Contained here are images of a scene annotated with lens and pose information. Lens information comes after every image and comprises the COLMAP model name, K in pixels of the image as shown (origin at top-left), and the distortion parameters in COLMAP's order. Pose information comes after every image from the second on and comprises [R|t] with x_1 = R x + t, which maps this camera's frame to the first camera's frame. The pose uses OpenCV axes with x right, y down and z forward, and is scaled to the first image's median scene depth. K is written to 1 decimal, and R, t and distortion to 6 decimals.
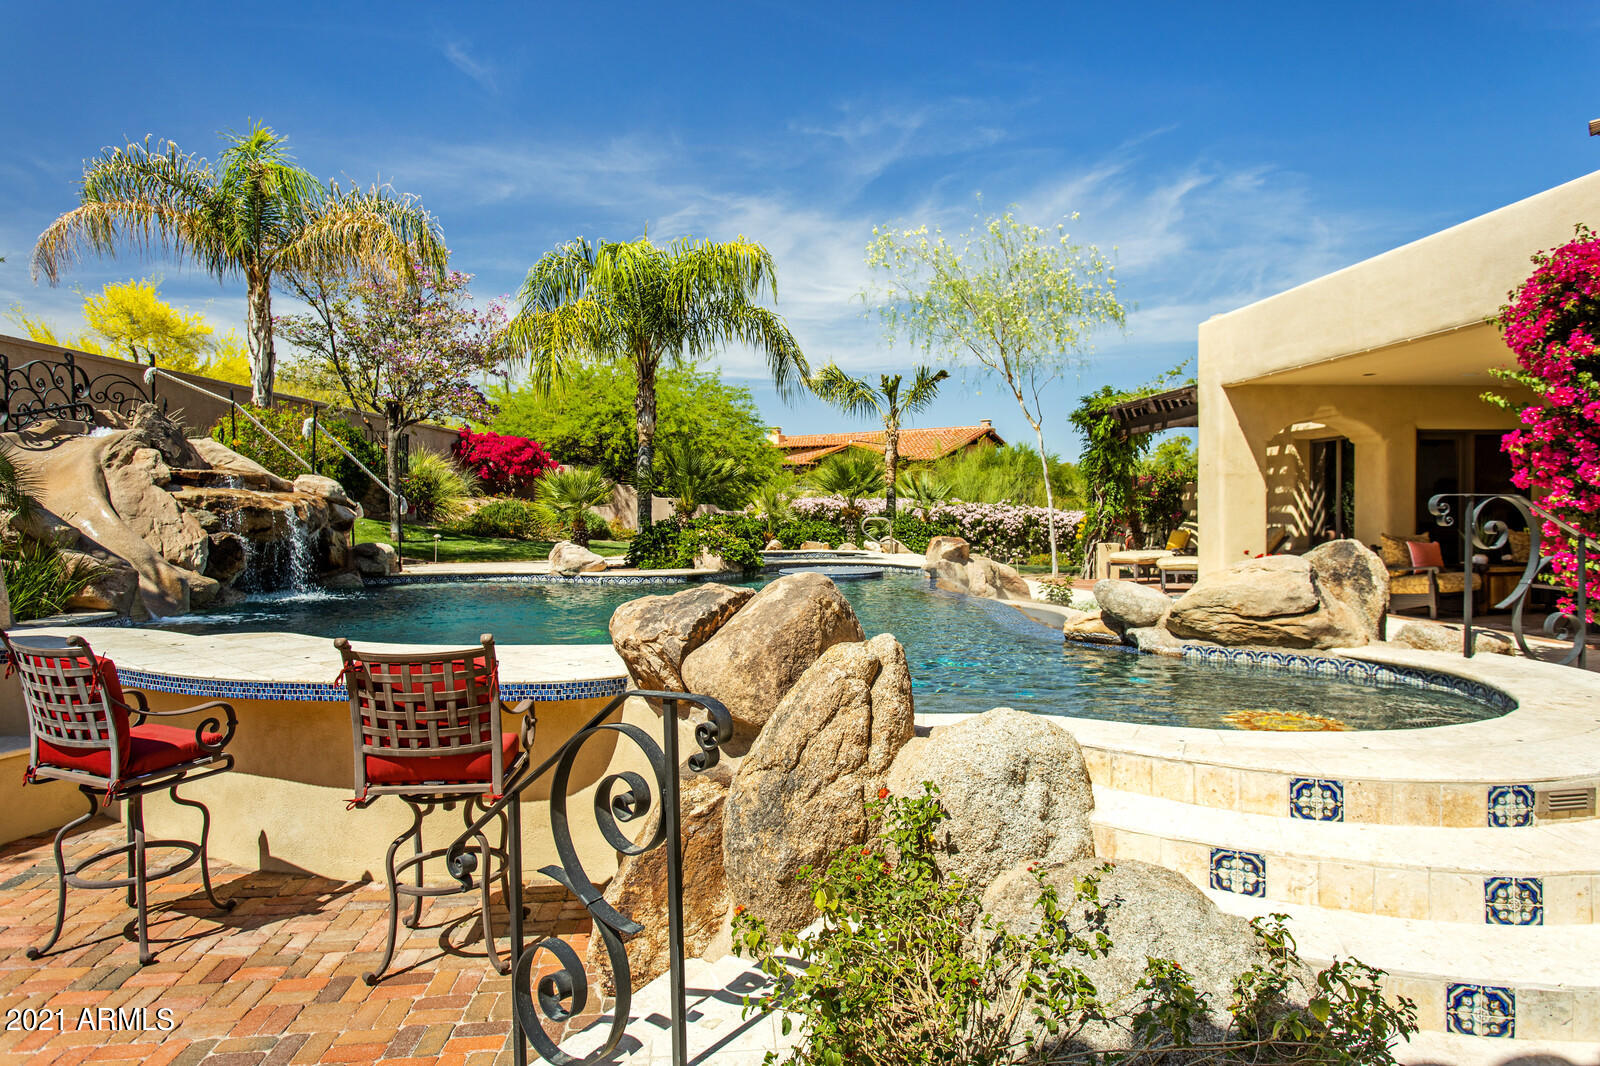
lens RADIAL K [[931.9, 0, 800.5], [0, 931.9, 525.4], [0, 0, 1]] dist [-0.015327, 0.007711]
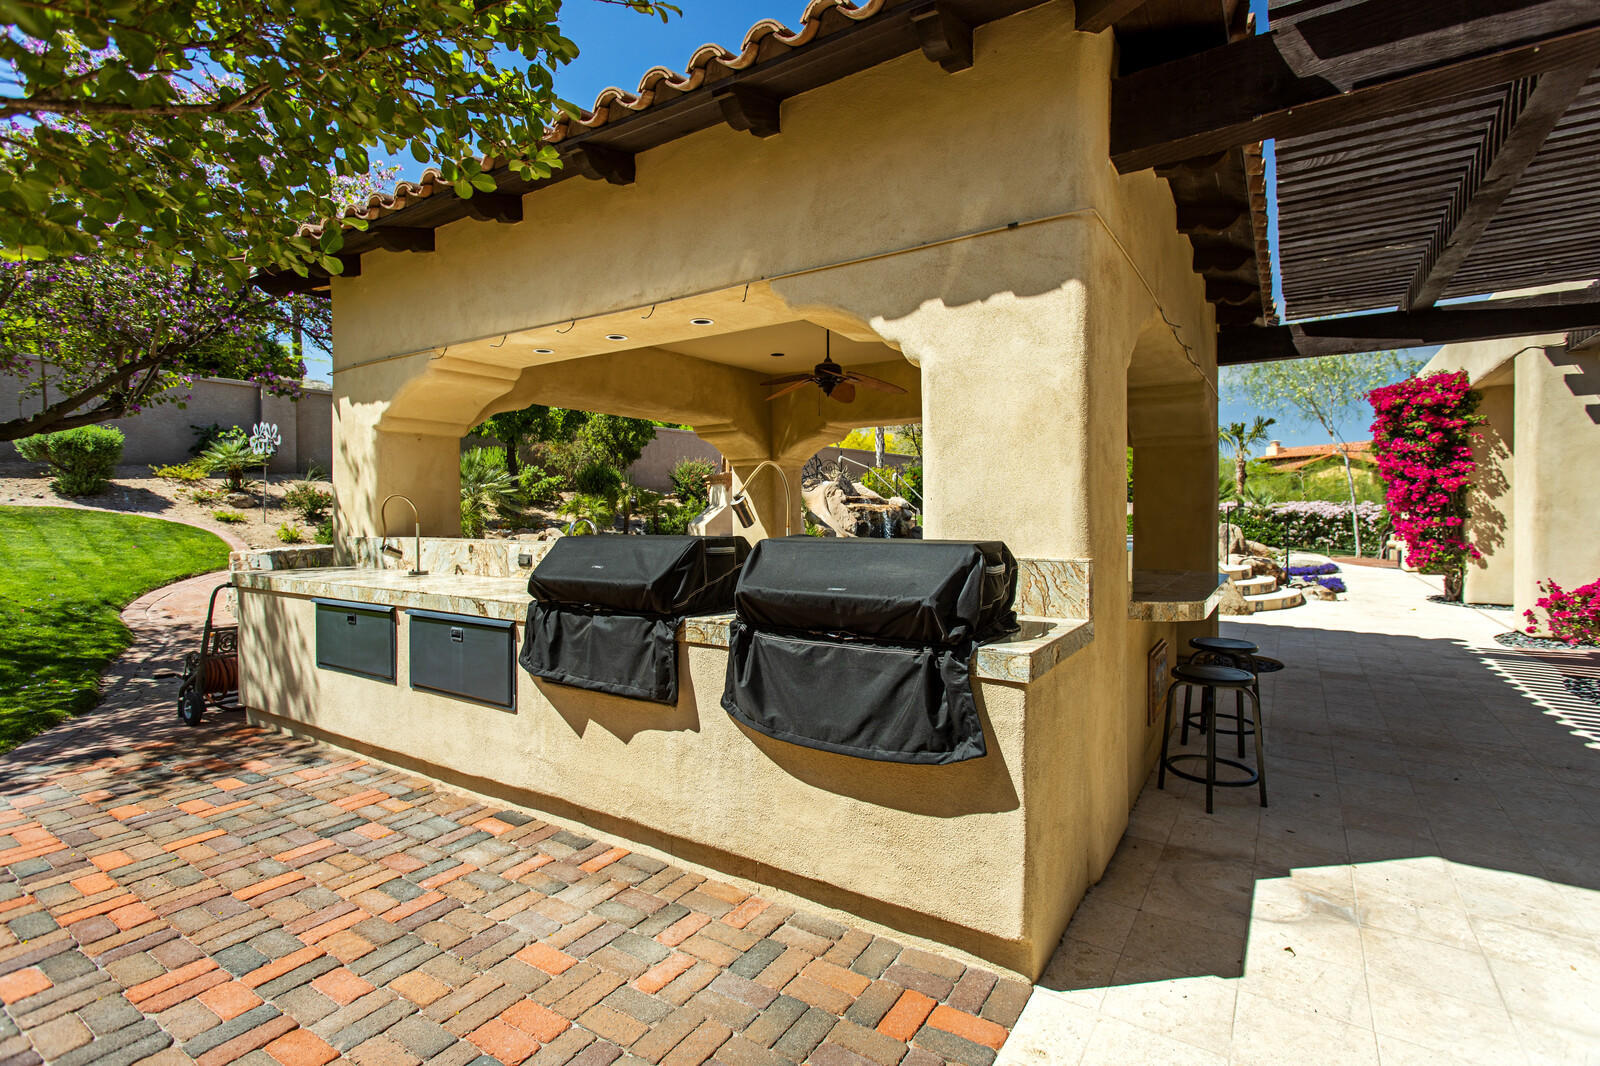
lens RADIAL K [[753.9, 0, 804.1], [0, 753.9, 523.4], [0, 0, 1]] dist [-0.000830, 0.002327]
pose [[0.787201, 0.010971, -0.616599, 0.555291], [-0.007675, 0.999939, 0.007993, 0.000601], [0.616649, -0.001560, 0.787236, -0.771774]]
